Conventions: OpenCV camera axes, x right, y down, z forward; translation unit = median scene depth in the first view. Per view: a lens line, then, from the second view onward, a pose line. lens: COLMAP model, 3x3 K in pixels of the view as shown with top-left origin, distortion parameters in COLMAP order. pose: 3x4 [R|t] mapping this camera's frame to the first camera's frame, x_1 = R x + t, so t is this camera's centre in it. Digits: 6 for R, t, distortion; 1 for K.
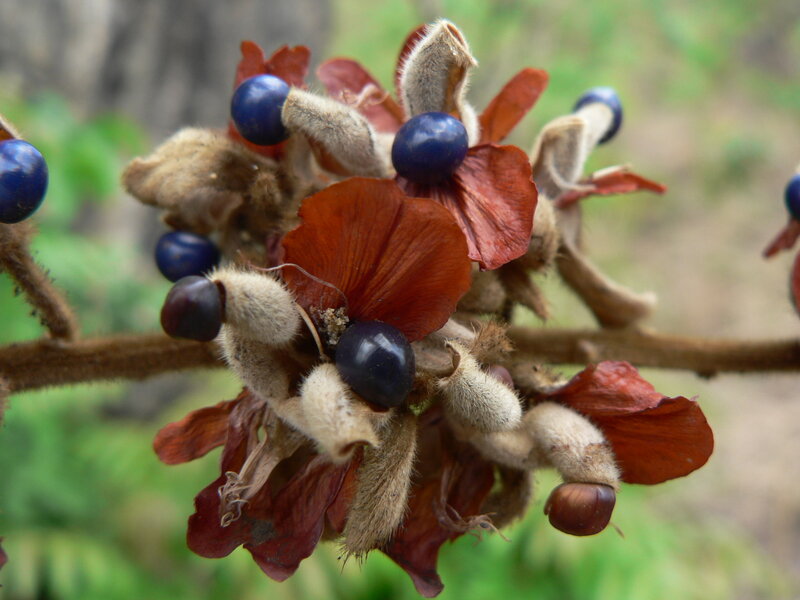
lens RADIAL K [[886.9, 0, 400.0], [0, 886.9, 300.0], [0, 0, 1]] dist [-0.182217, 0.023566]
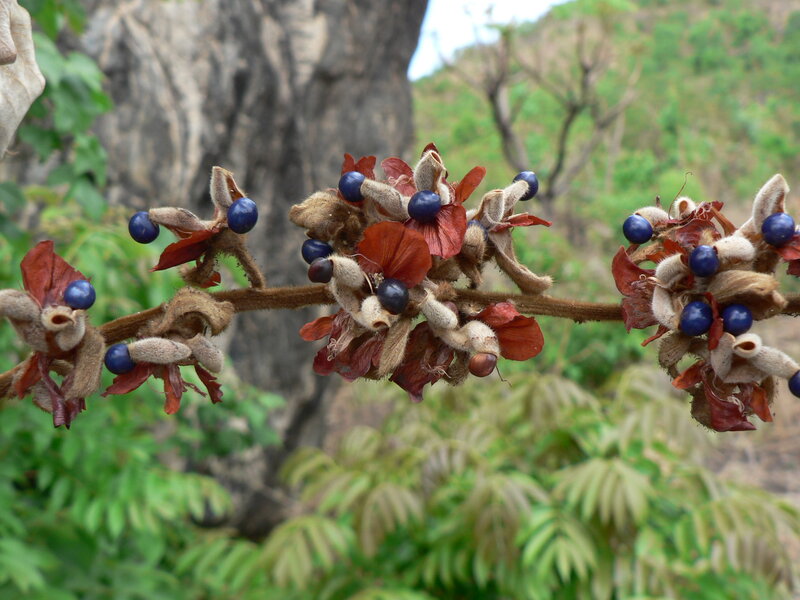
lens RADIAL K [[886.9, 0, 400.0], [0, 886.9, 300.0], [0, 0, 1]] dist [-0.182217, 0.023566]
pose [[0.991195, 0.033219, -0.128178, 0.271993], [-0.034621, 0.999362, -0.008722, 0.092208], [0.127806, 0.013083, 0.991713, -1.271861]]
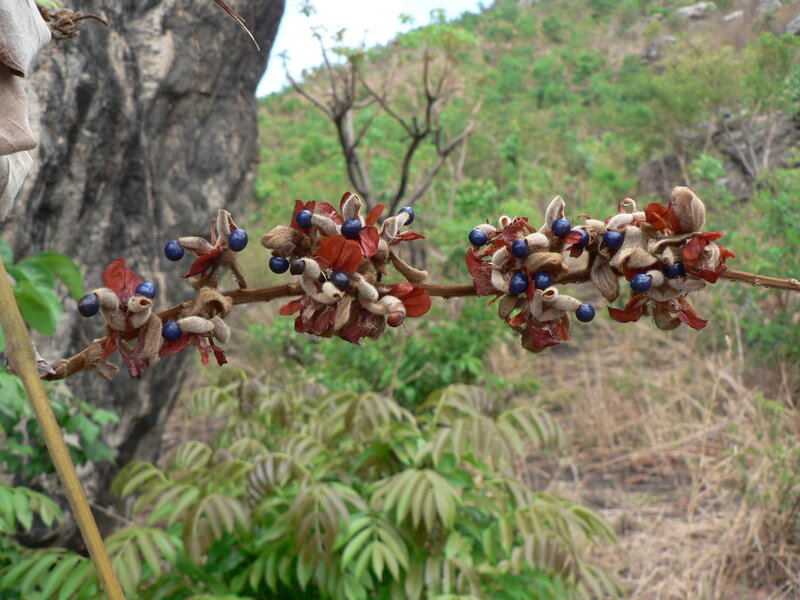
lens RADIAL K [[886.9, 0, 400.0], [0, 886.9, 300.0], [0, 0, 1]] dist [-0.182217, 0.023566]
pose [[0.995855, -0.045418, 0.078801, -0.069527], [0.053023, 0.993845, -0.097269, 0.503025], [-0.073898, 0.101045, 0.992134, -2.689836]]
